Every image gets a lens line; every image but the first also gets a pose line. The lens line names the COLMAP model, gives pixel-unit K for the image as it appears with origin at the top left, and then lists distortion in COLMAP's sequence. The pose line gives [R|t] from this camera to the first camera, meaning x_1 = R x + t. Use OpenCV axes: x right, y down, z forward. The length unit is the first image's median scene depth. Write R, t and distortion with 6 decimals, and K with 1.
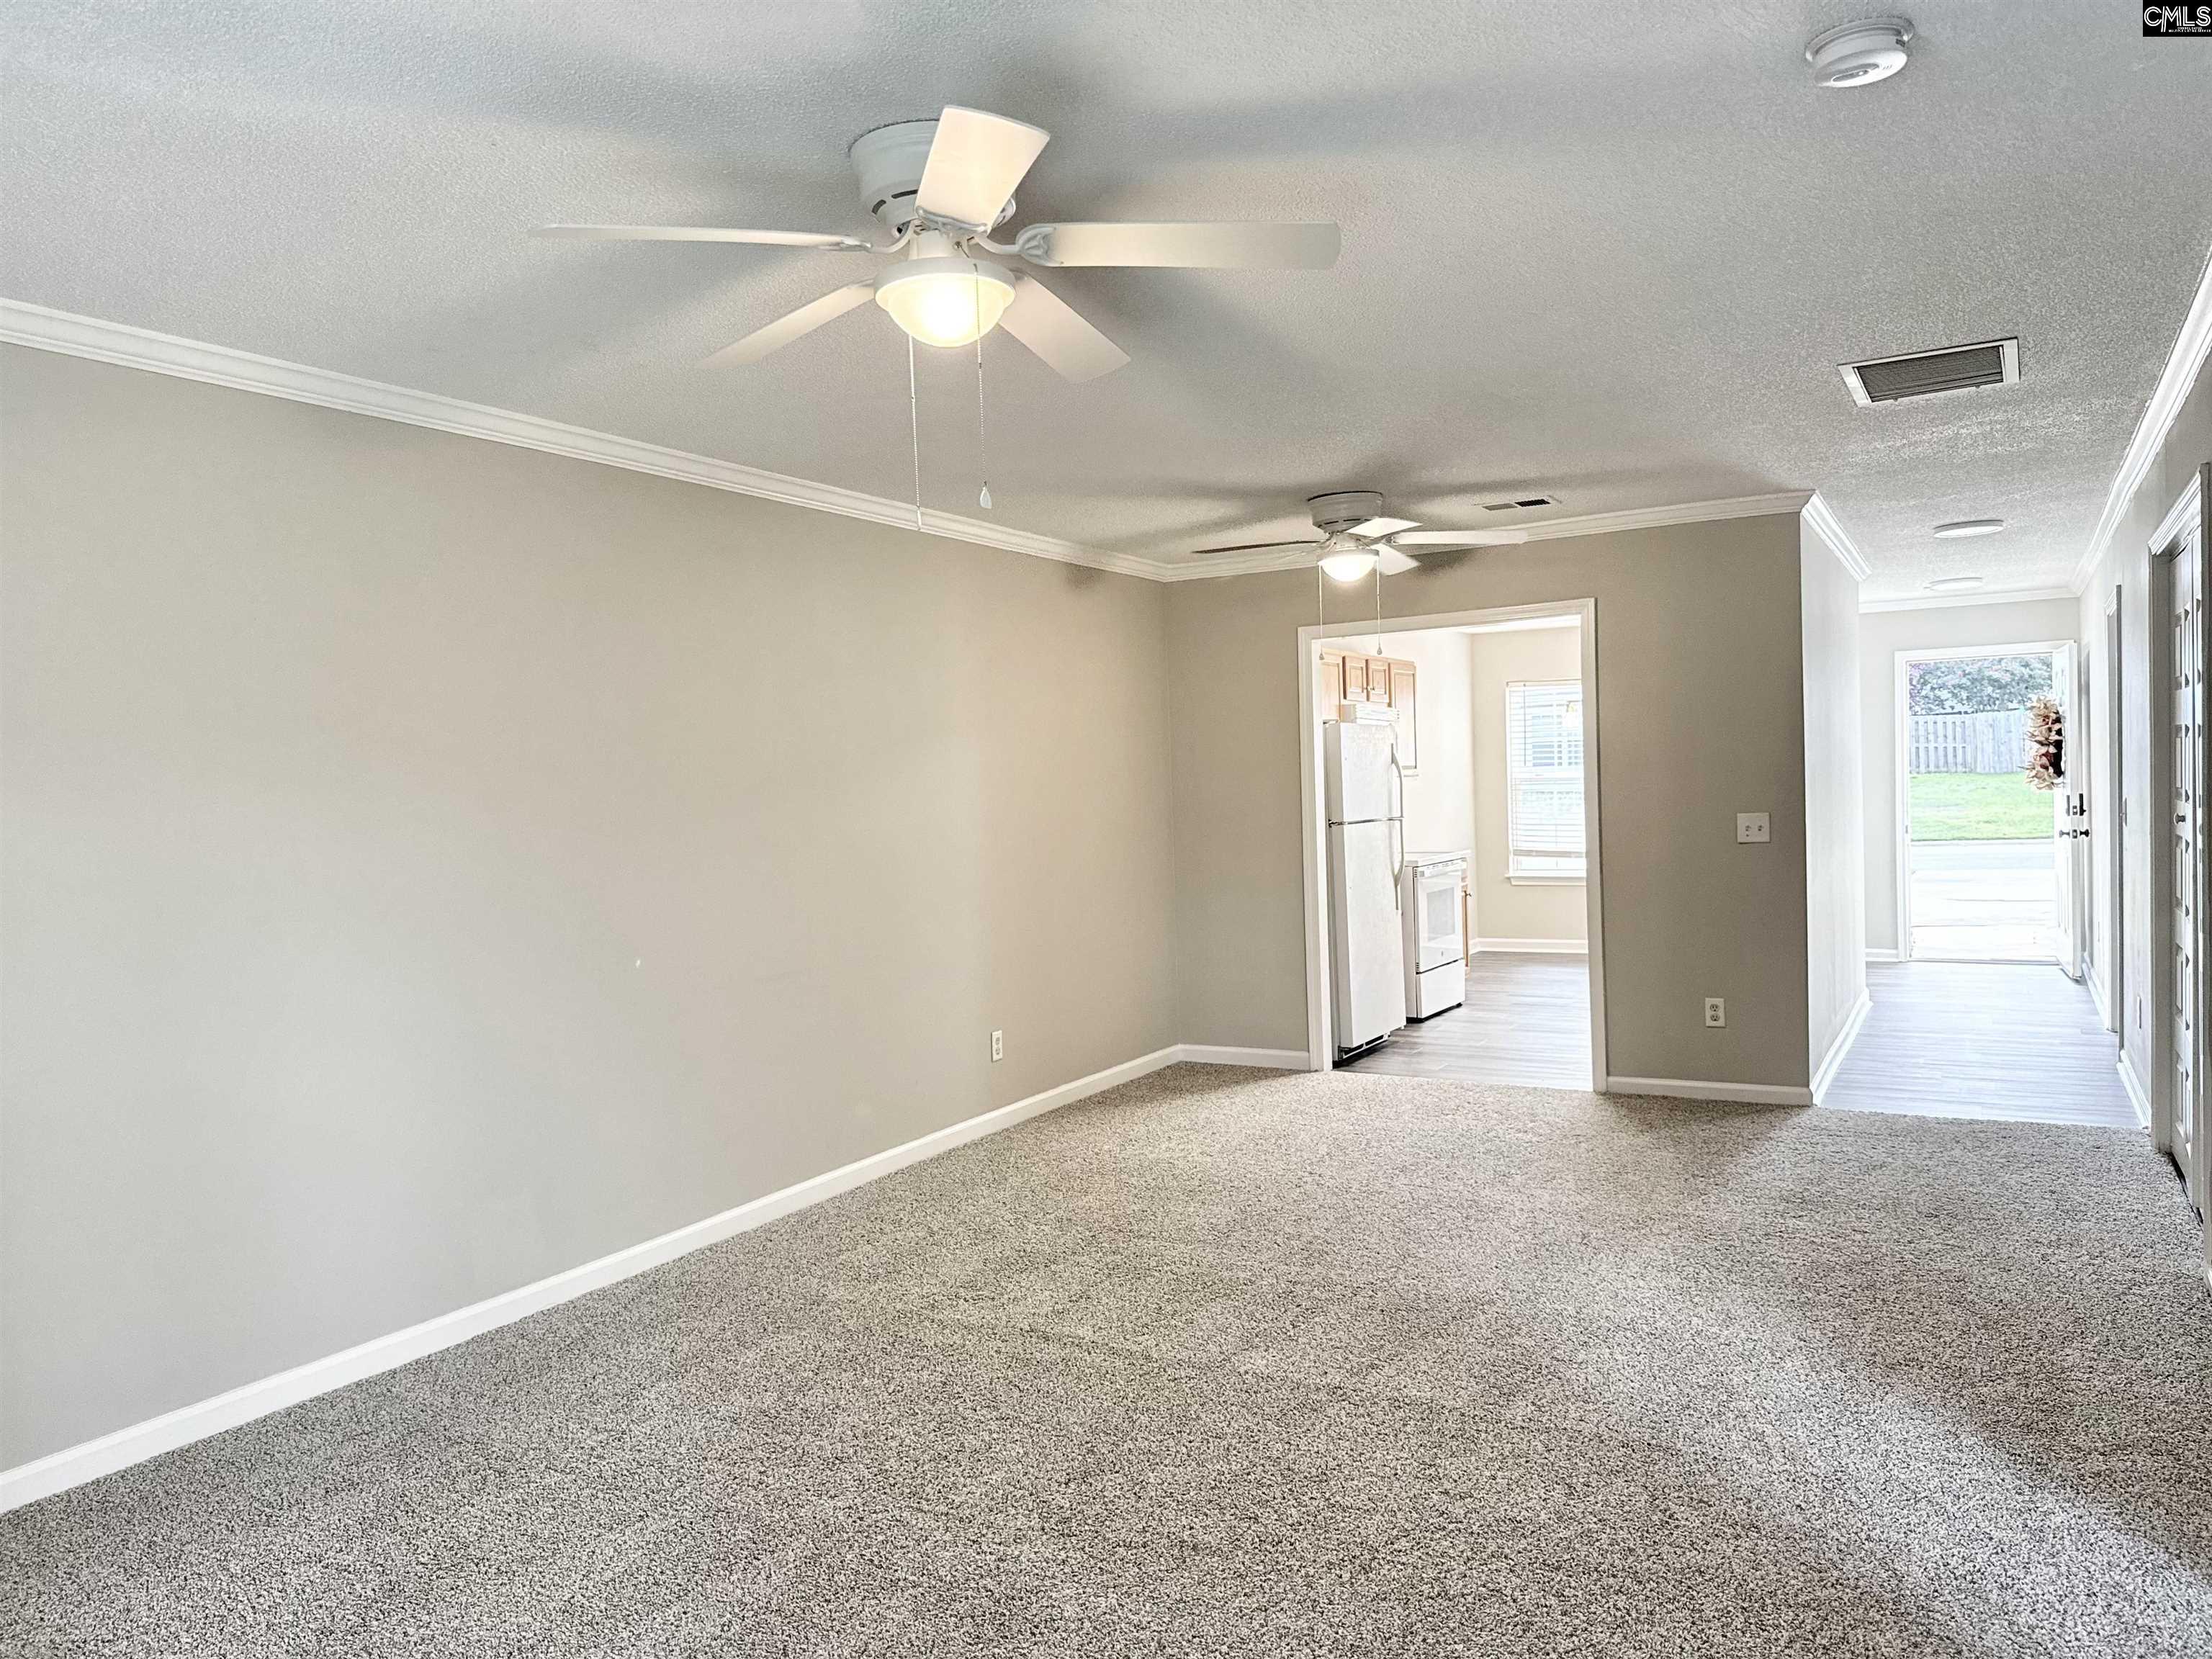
lens RADIAL K [[1557.9, 0, 1134.9], [0, 1557.9, 843.7], [0, 0, 1]] dist [0.100431, -0.139740]
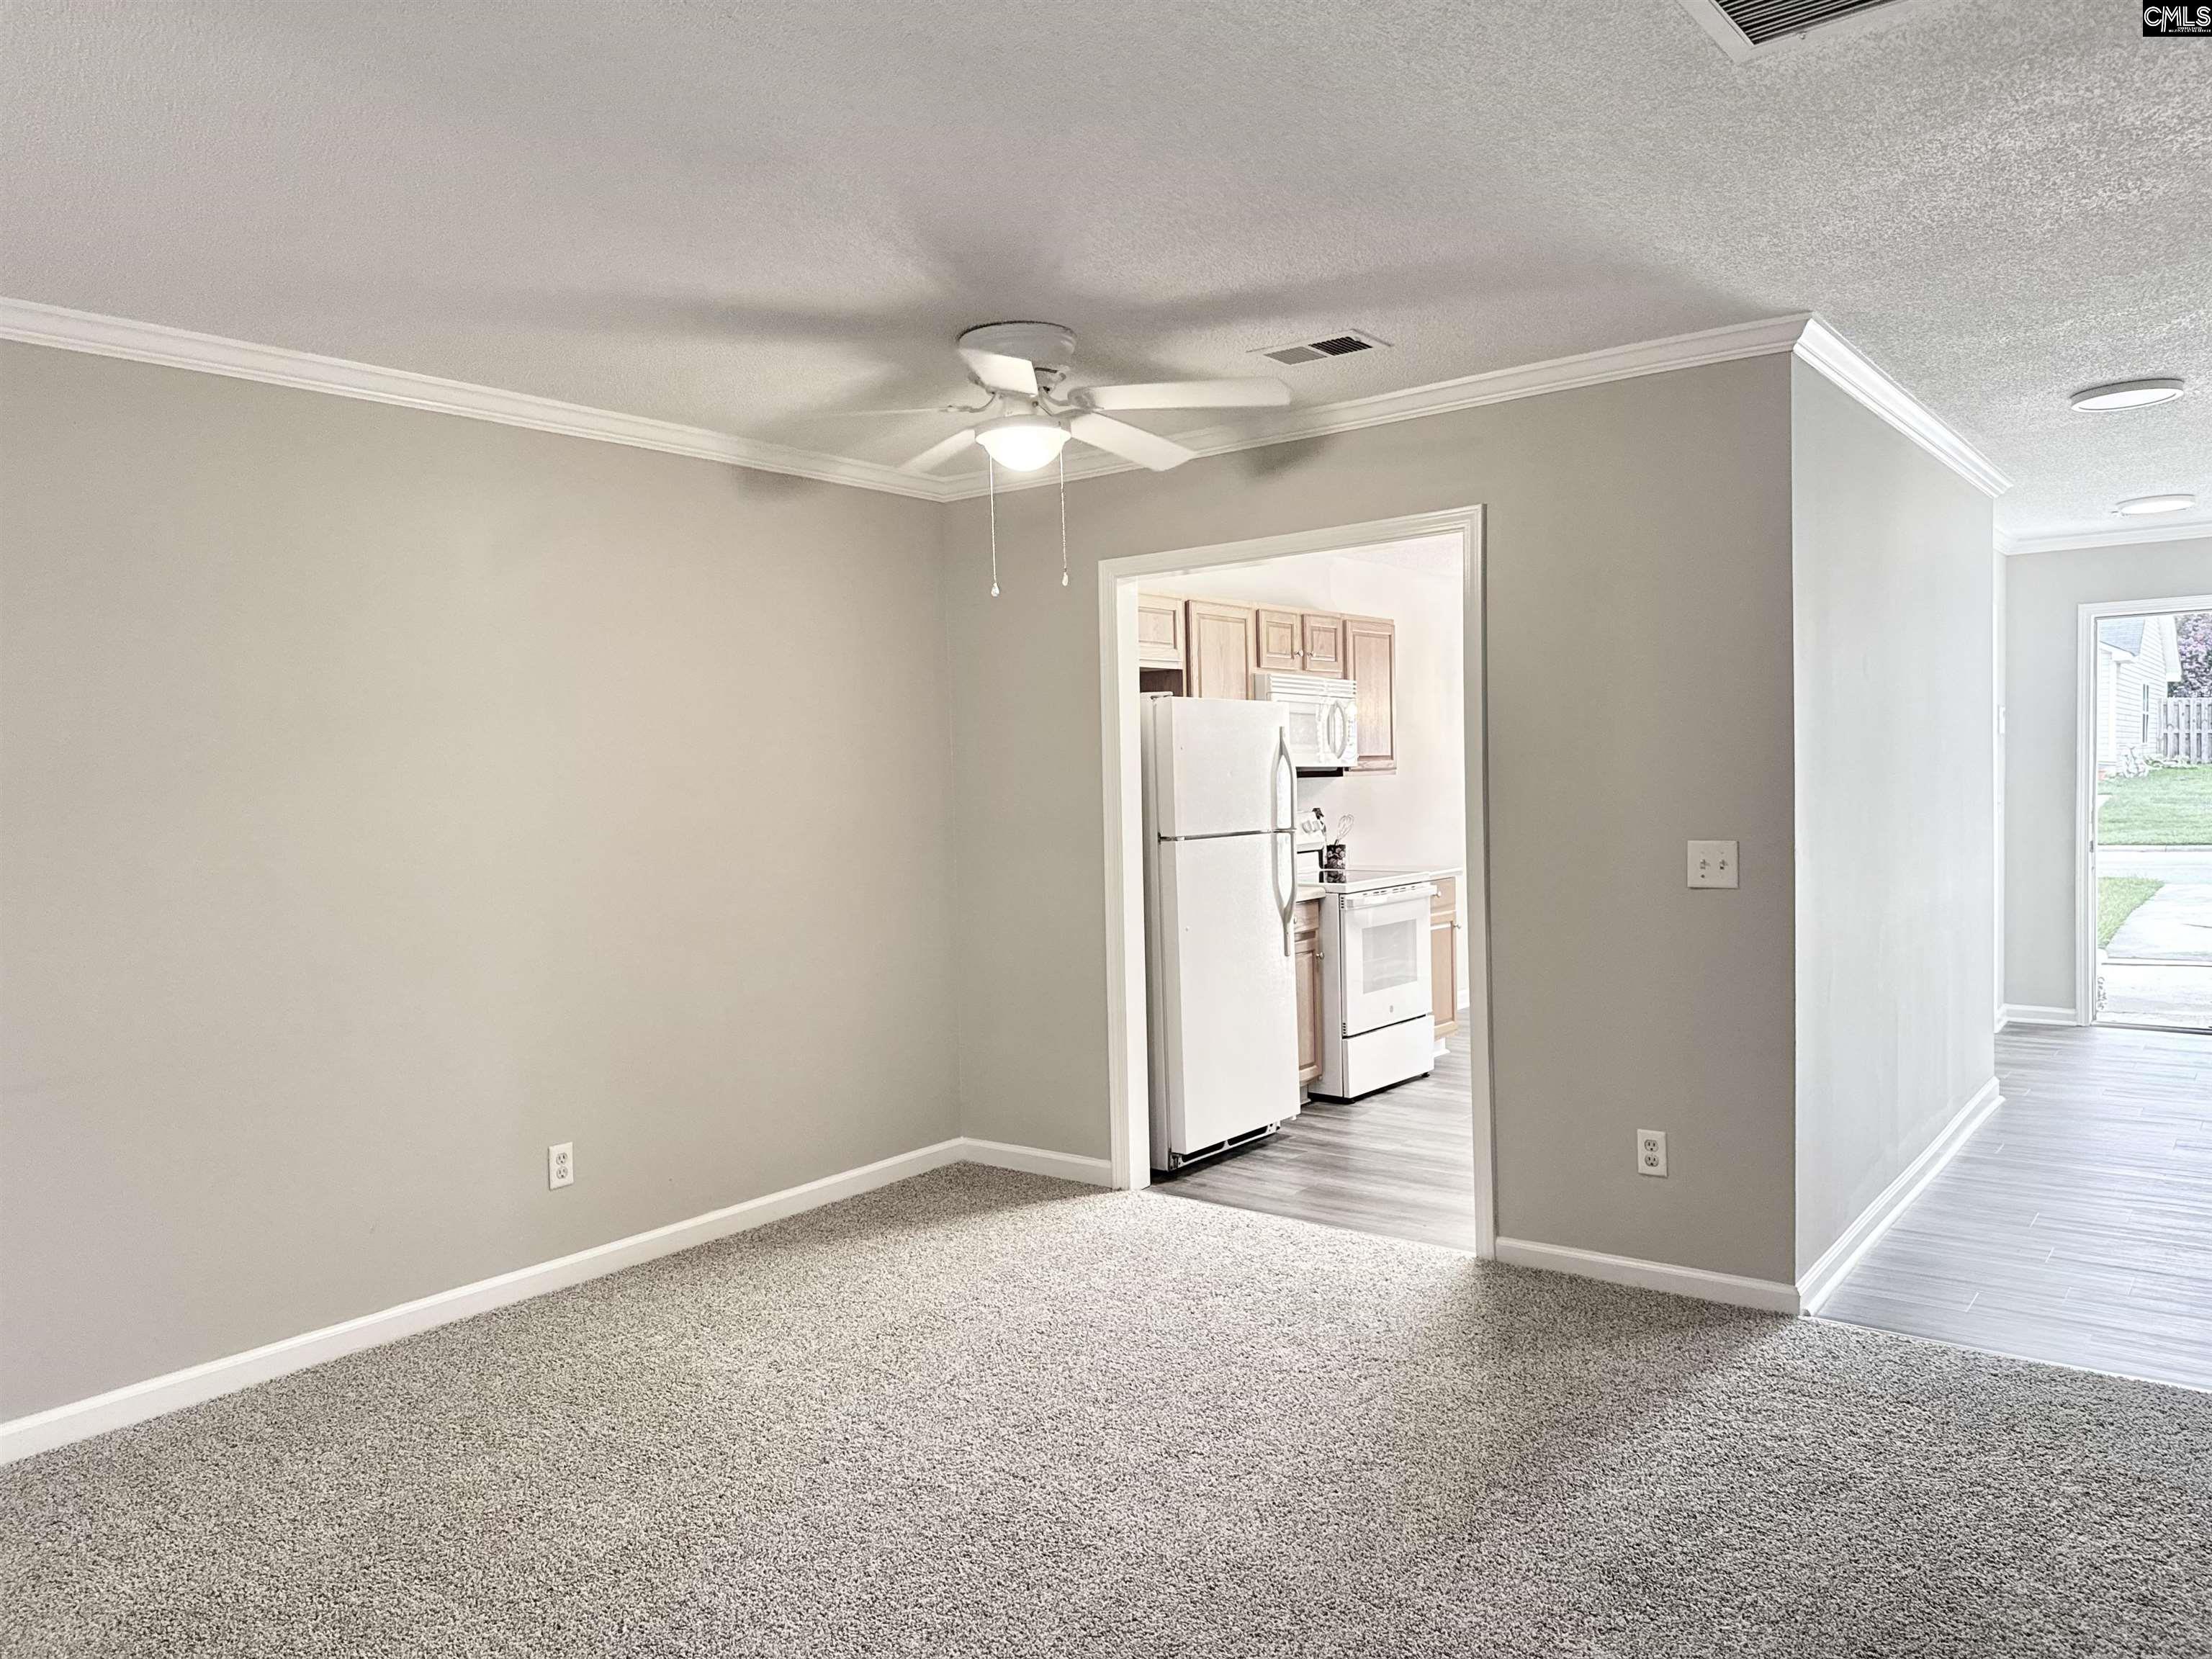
lens RADIAL K [[1557.9, 0, 1134.9], [0, 1557.9, 843.7], [0, 0, 1]] dist [0.100431, -0.139740]
pose [[0.989927, 0.016022, -0.140667, 0.228761], [-0.014413, 0.999819, 0.012446, -0.020546], [0.140841, -0.010293, 0.989979, 0.314705]]
